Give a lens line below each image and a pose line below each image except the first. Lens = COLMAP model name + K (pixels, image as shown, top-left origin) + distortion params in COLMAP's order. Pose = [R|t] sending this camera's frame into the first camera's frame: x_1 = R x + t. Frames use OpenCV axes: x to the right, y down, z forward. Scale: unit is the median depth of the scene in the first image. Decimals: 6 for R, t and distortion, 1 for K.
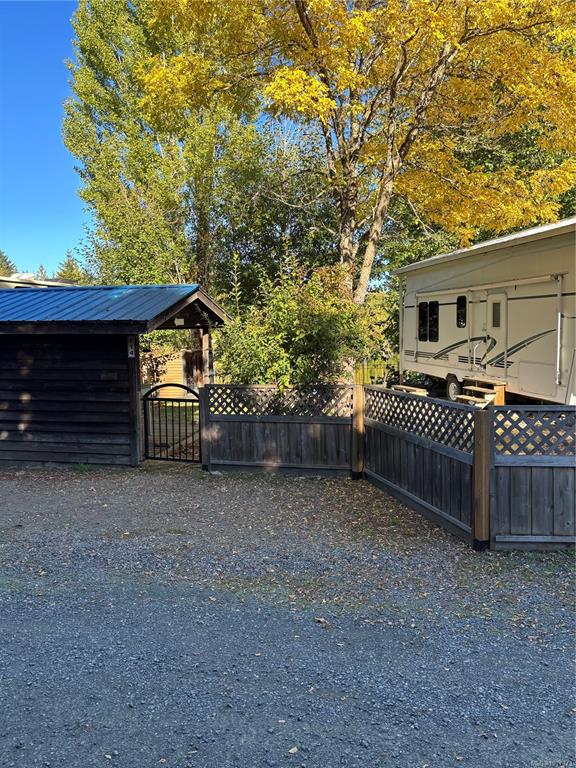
lens RADIAL K [[576.8, 0, 284.1], [0, 576.8, 386.2], [0, 0, 1]] dist [0.035882, -0.051760]
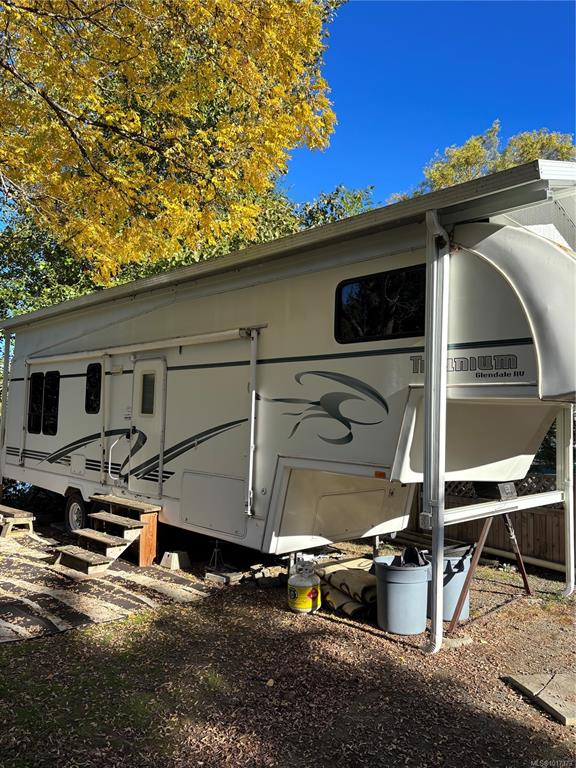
lens RADIAL K [[576.8, 0, 284.4], [0, 576.8, 388.5], [0, 0, 1]] dist [0.035882, -0.051760]
pose [[0.828470, 0.085477, 0.553472, 0.184976], [0.006346, 0.986787, -0.161896, -0.036186], [-0.559997, 0.137638, 0.816982, 0.526779]]
